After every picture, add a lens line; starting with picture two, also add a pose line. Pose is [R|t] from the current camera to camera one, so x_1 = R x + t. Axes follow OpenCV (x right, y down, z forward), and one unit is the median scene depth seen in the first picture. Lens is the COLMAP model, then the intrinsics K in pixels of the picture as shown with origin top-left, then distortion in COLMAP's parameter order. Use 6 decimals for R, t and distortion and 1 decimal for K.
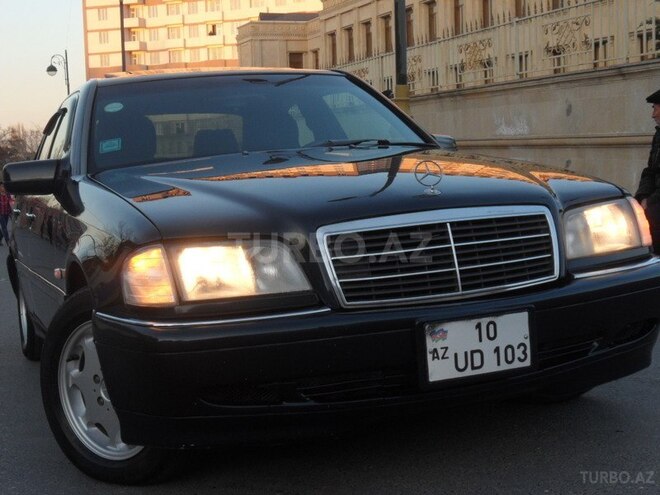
lens RADIAL K [[1096.1, 0, 330.0], [0, 1096.1, 247.5], [0, 0, 1]] dist [-0.191766, -0.122507]
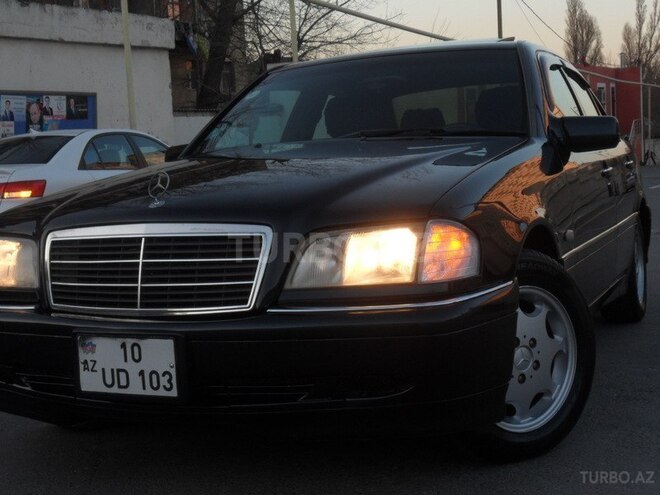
lens RADIAL K [[1096.1, 0, 330.0], [0, 1096.1, 247.5], [0, 0, 1]] dist [-0.191766, -0.122507]
pose [[0.704468, 0.093847, -0.703503, 0.937485], [-0.055427, 0.995467, 0.077292, -0.101199], [0.707568, -0.015457, 0.706477, 0.433616]]
